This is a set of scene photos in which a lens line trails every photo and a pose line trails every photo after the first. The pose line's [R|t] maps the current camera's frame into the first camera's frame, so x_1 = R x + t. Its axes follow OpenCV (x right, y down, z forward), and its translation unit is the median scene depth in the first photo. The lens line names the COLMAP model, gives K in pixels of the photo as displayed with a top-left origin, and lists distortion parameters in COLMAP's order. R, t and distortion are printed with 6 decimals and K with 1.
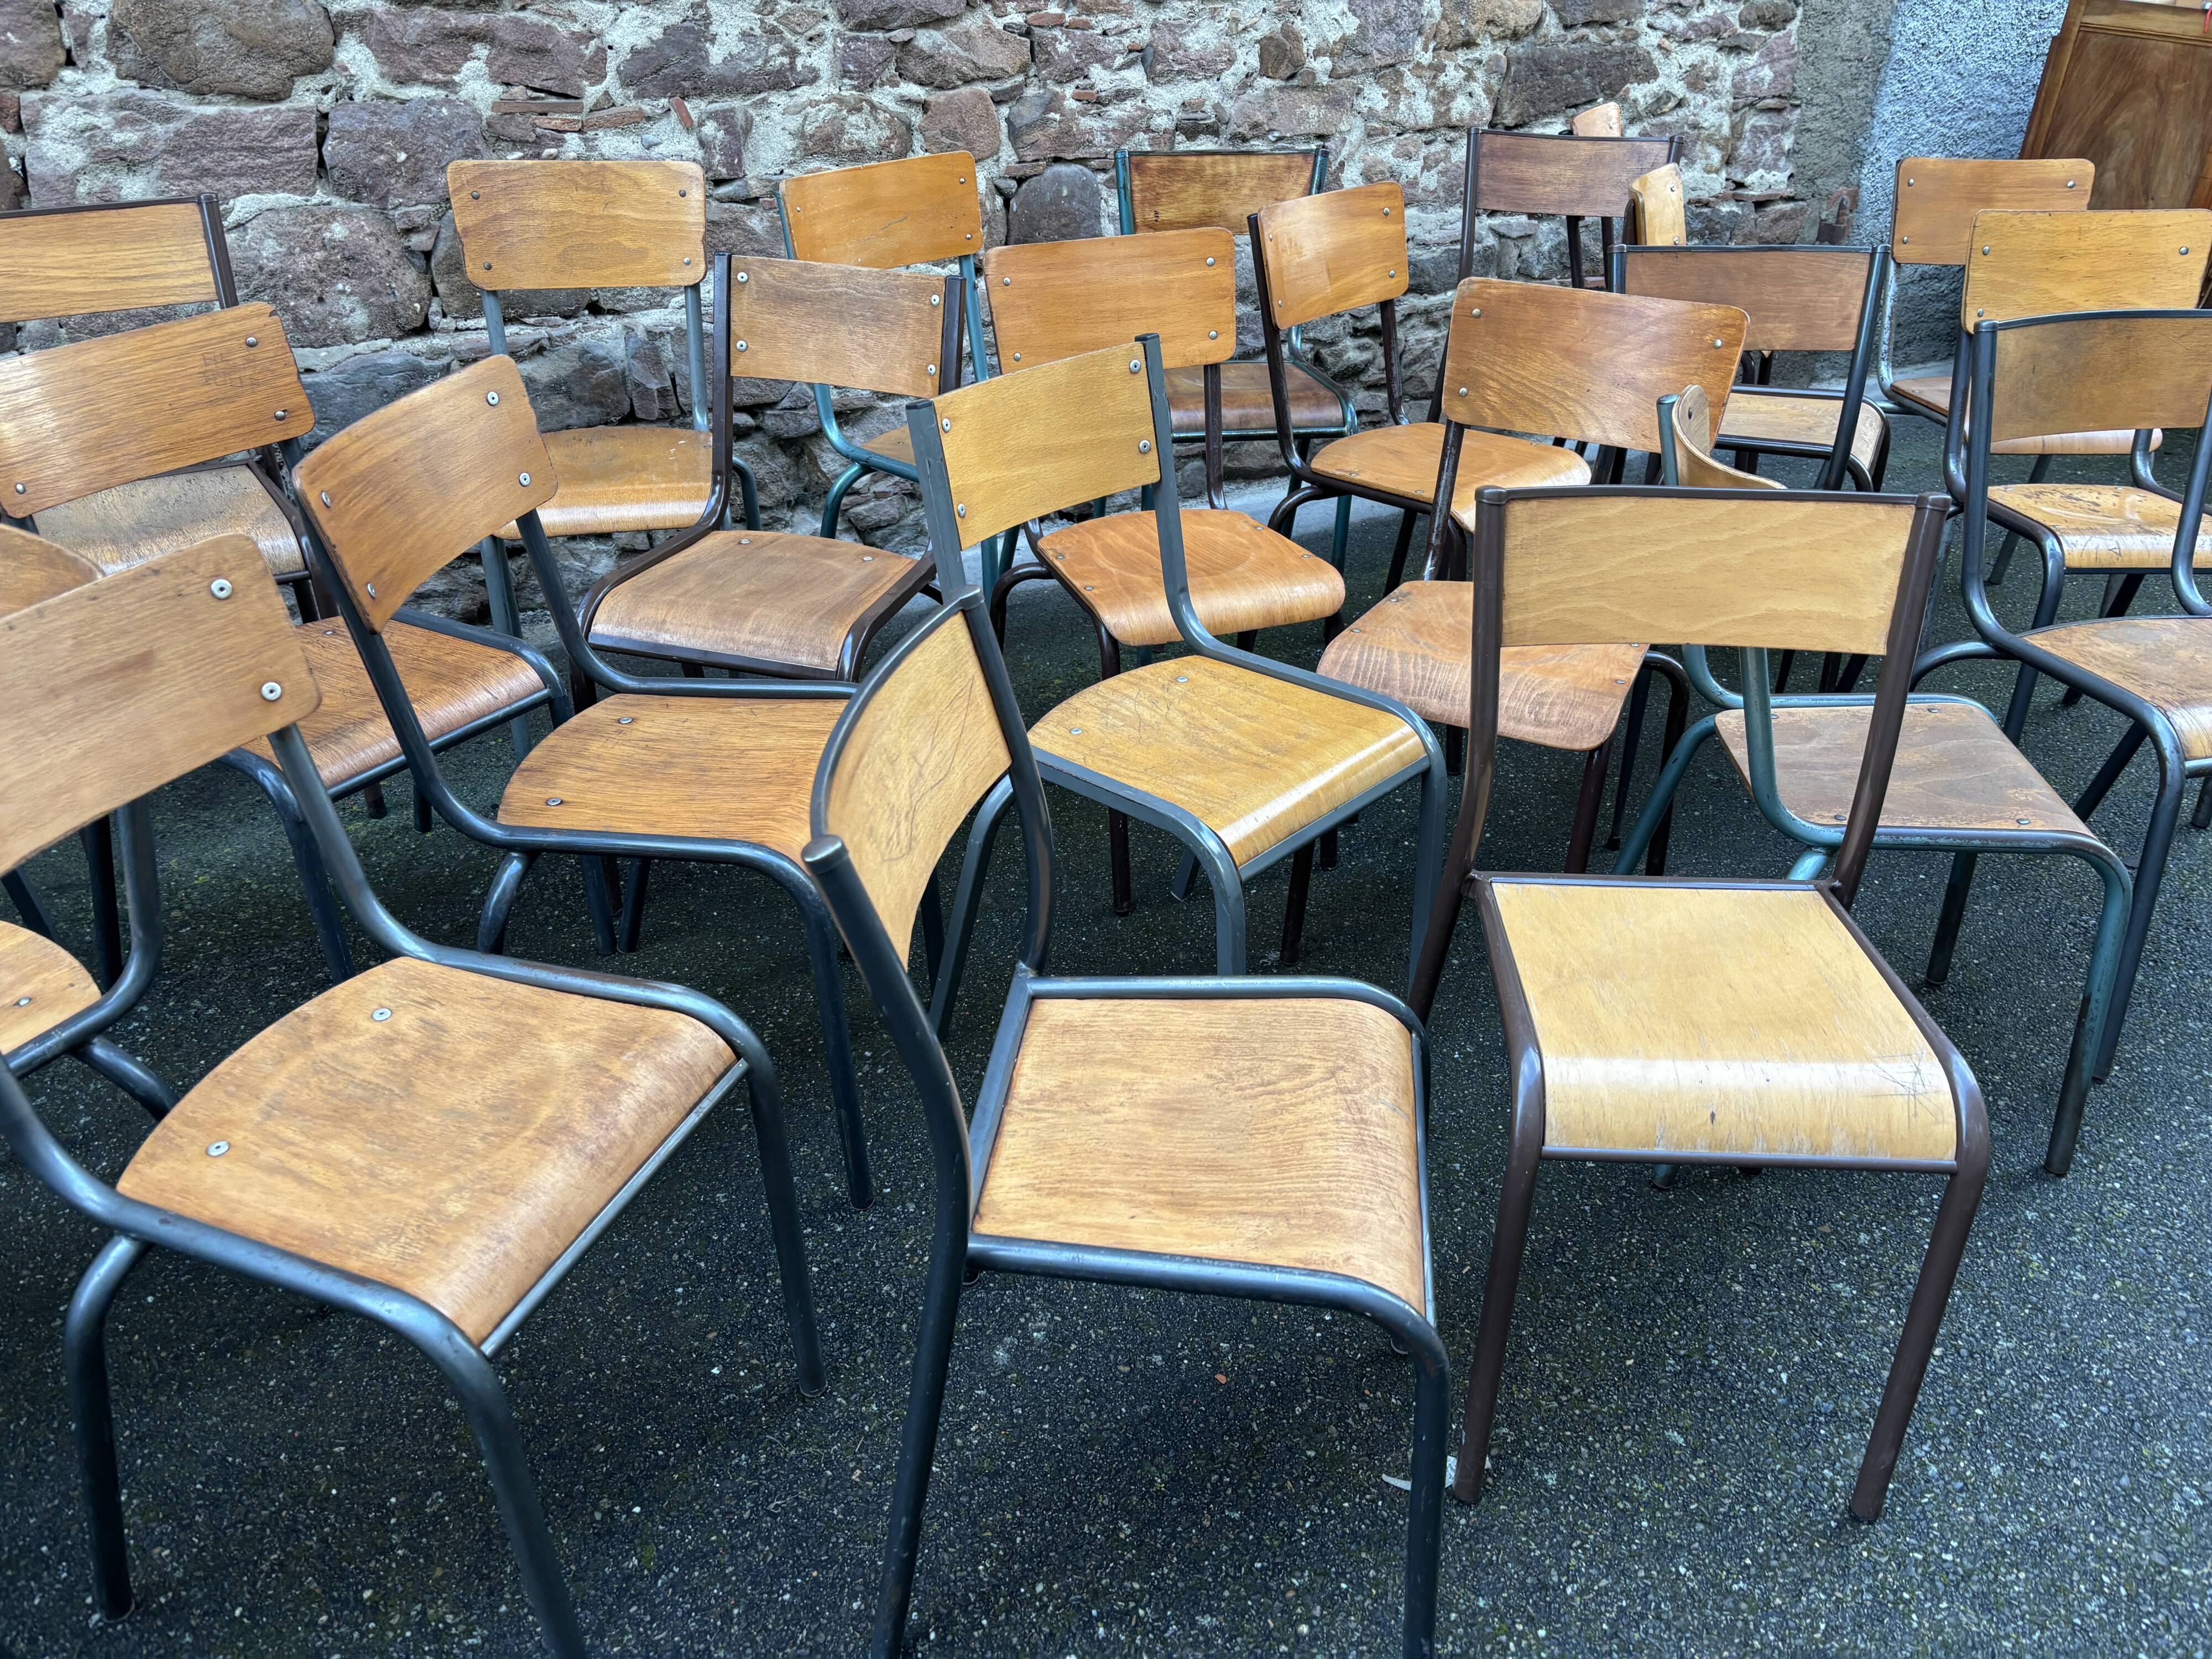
lens RADIAL K [[1667.5, 0, 1104.0], [0, 1667.5, 811.3], [0, 0, 1]] dist [0.052114, -0.065142]
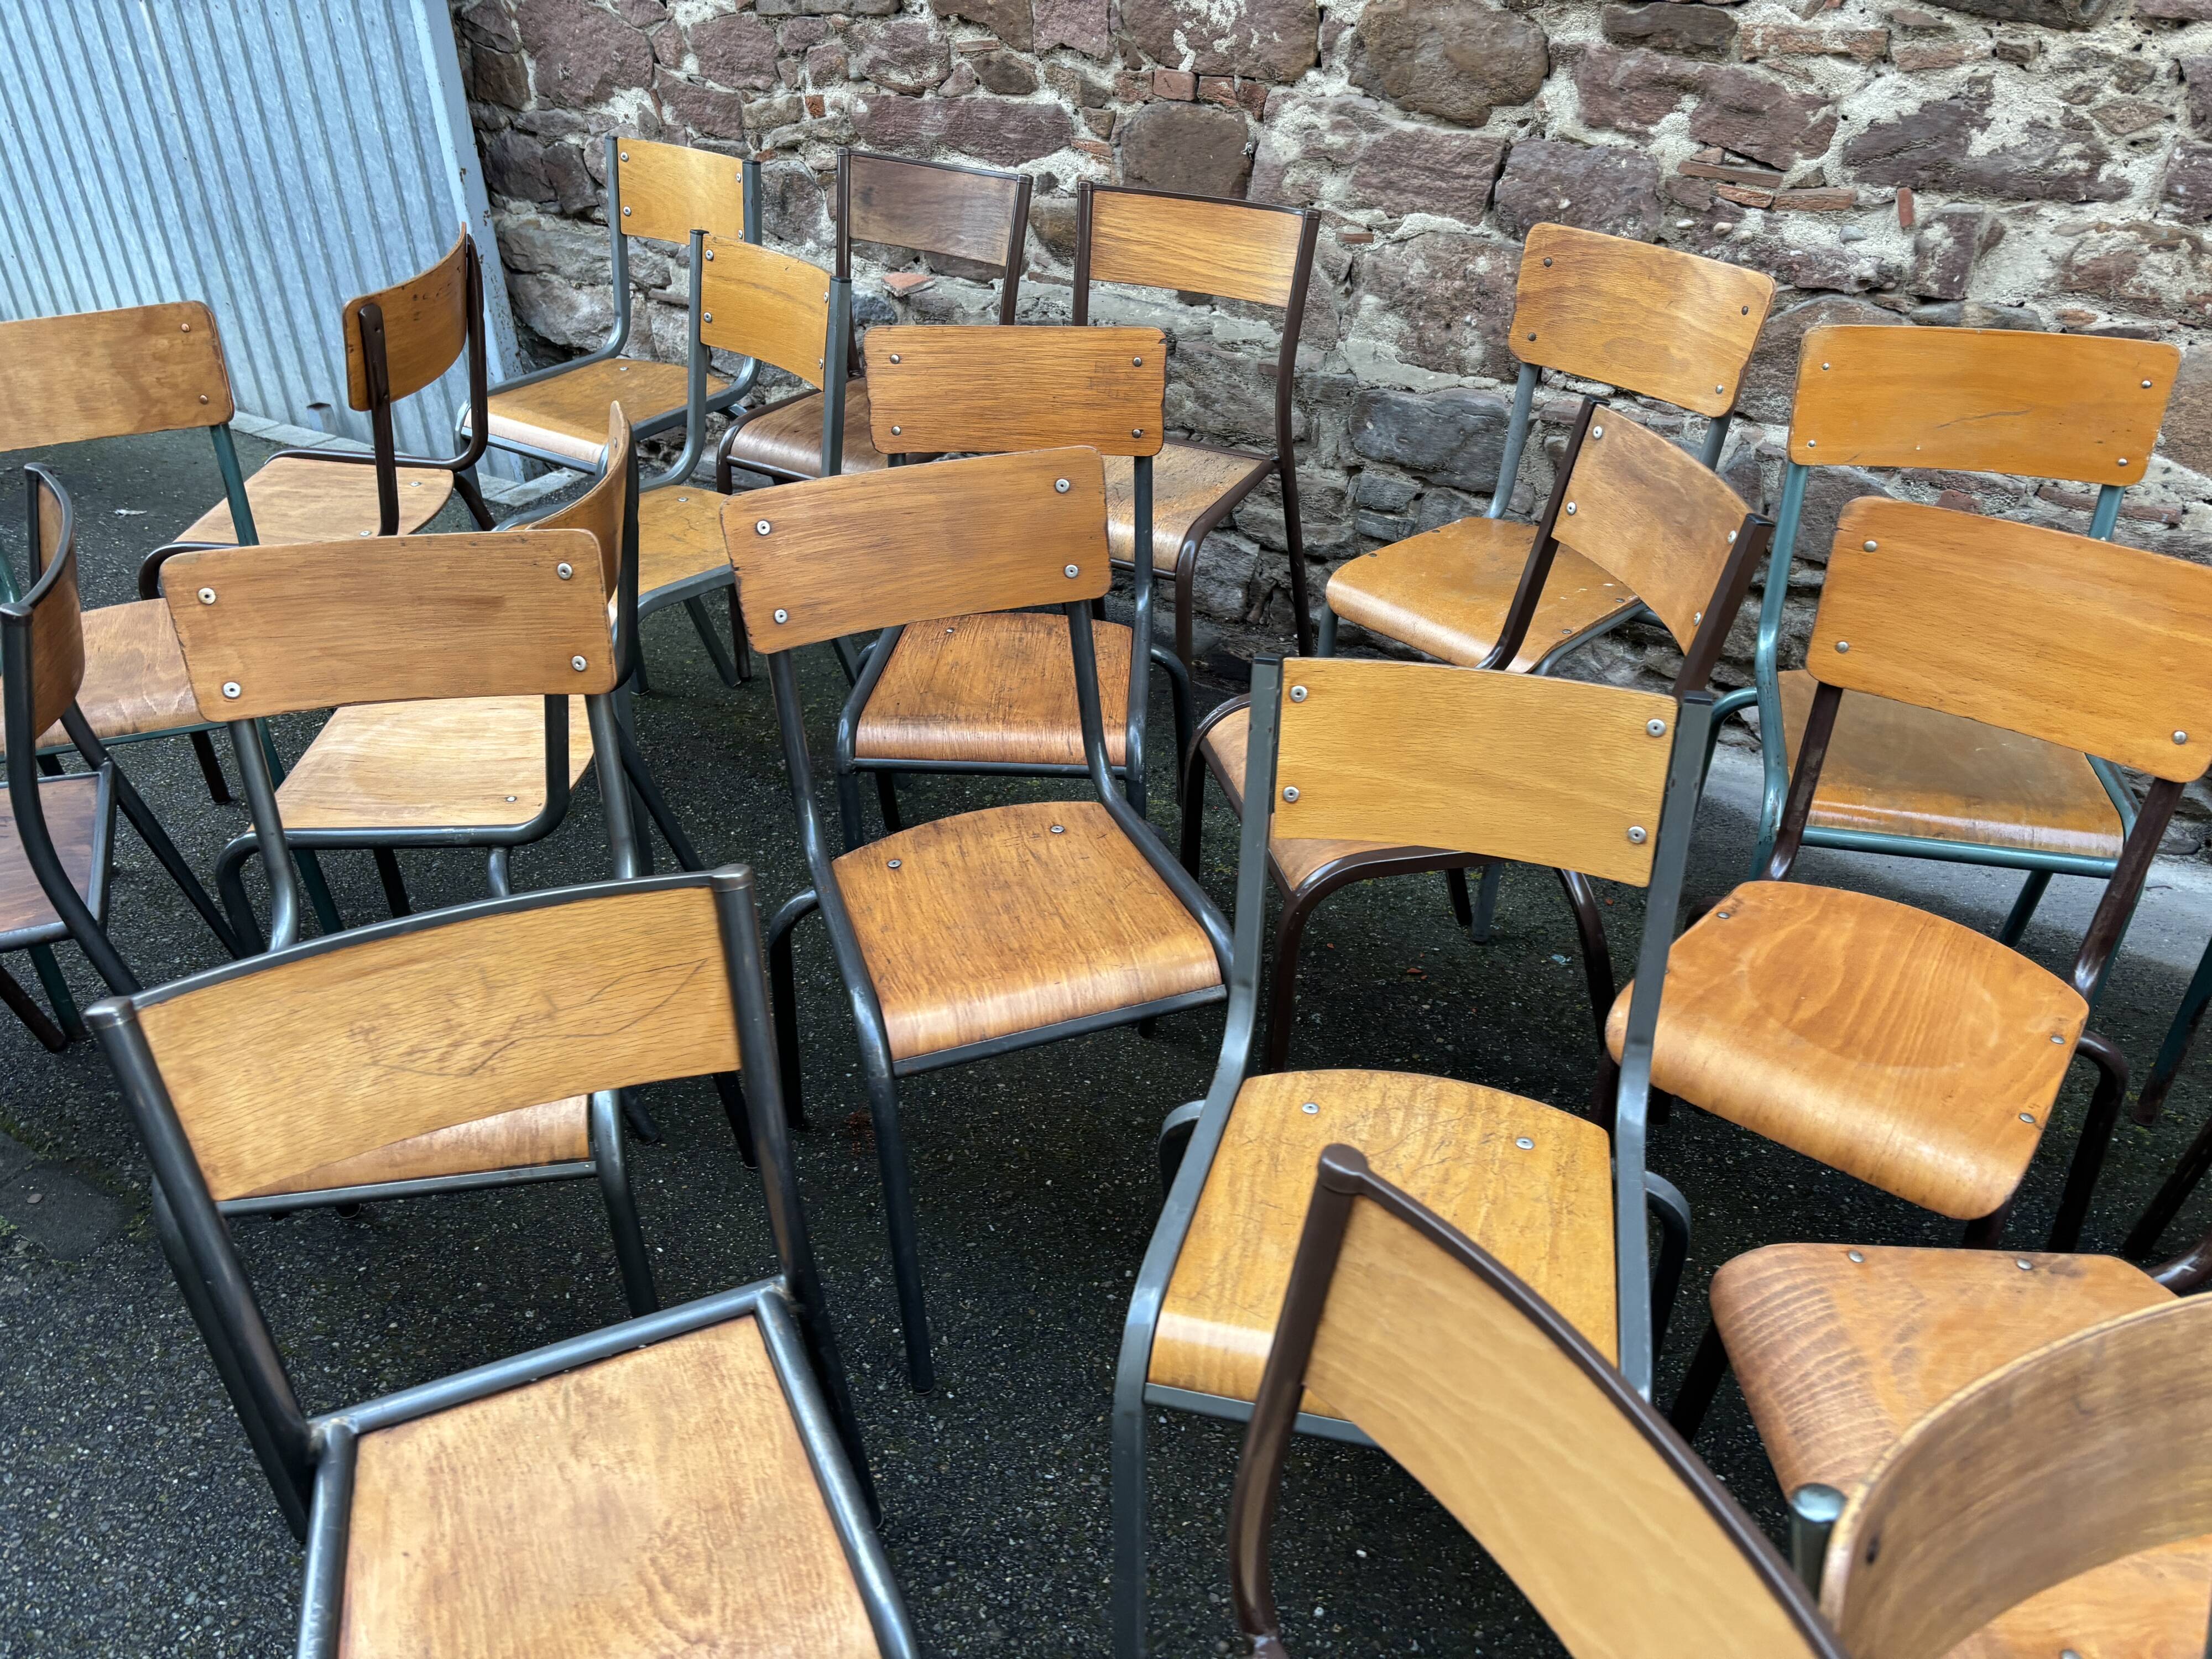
lens RADIAL K [[1667.5, 0, 1120.9], [0, 1667.5, 833.6], [0, 0, 1]] dist [0.052114, -0.065142]
pose [[0.482812, 0.466580, -0.741078, 0.292916], [-0.427255, 0.864197, 0.265739, -0.210728], [0.764425, 0.188327, 0.616593, 0.279240]]
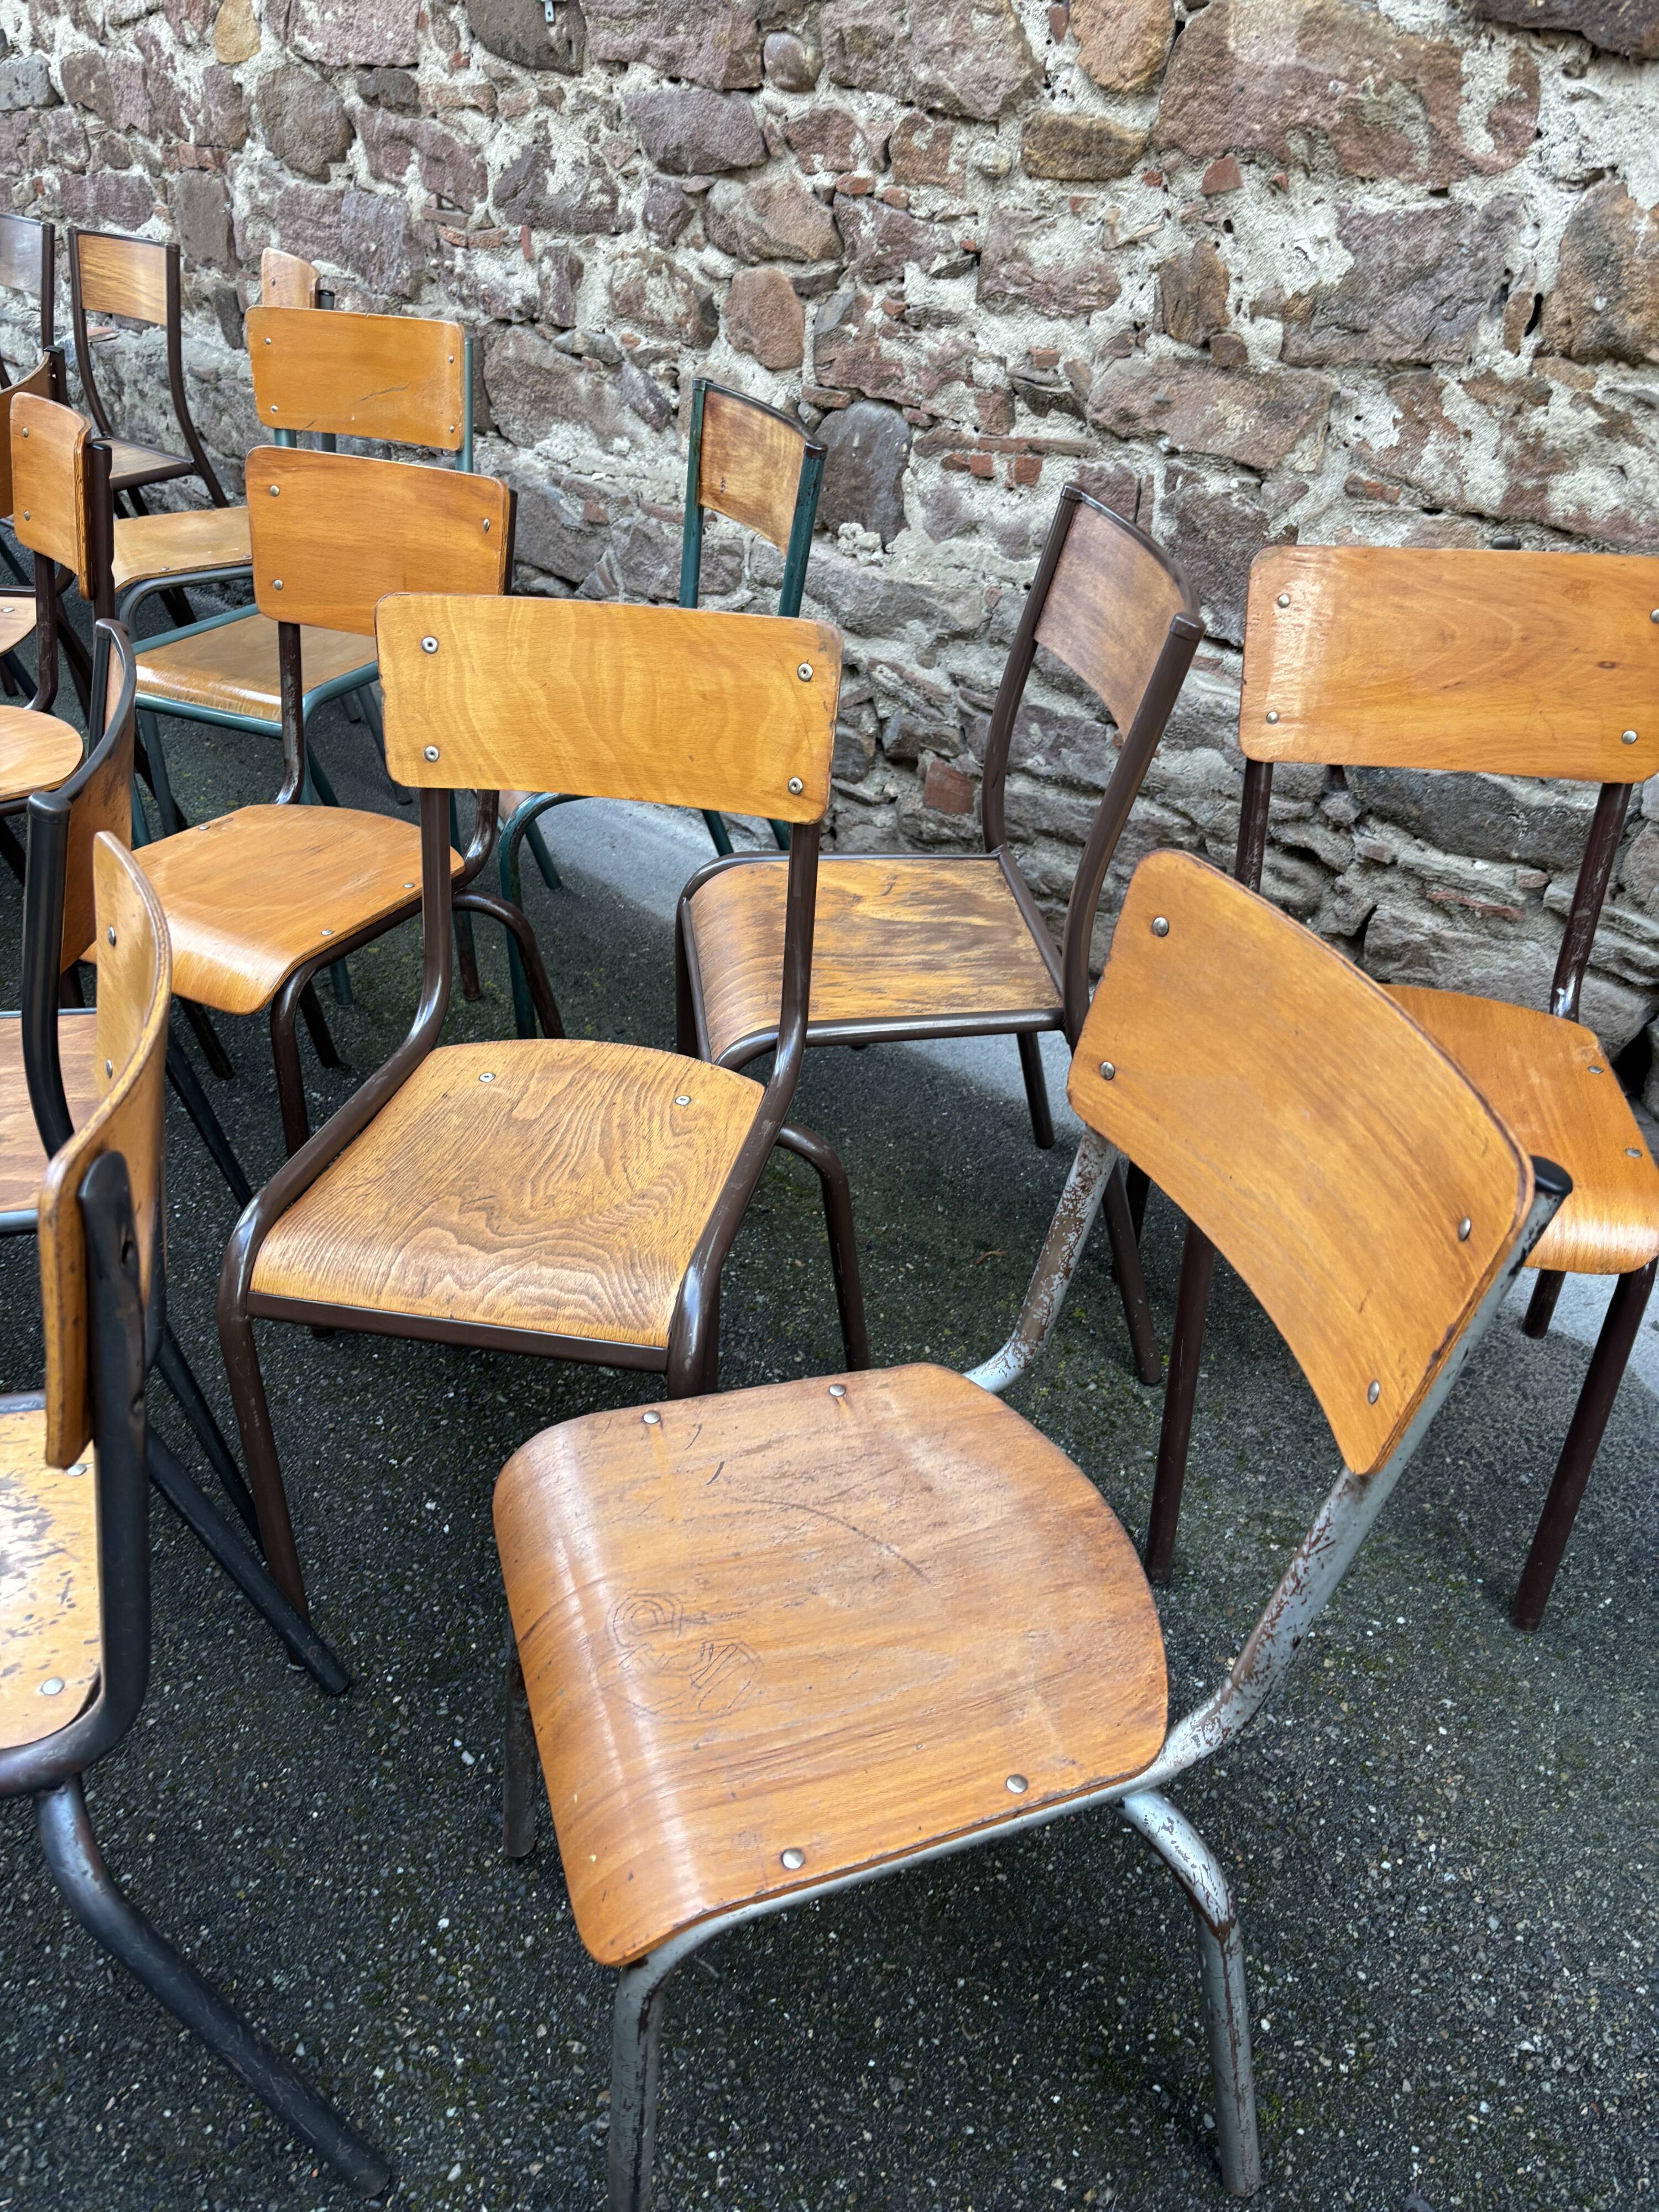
lens RADIAL K [[1667.5, 0, 830.1], [0, 1667.5, 1122.0], [0, 0, 1]] dist [0.052114, -0.065142]
pose [[0.235237, 0.536871, -0.810206, 0.791853], [-0.471386, 0.792015, 0.387954, -0.464188], [0.849976, 0.290659, 0.439384, 0.862358]]
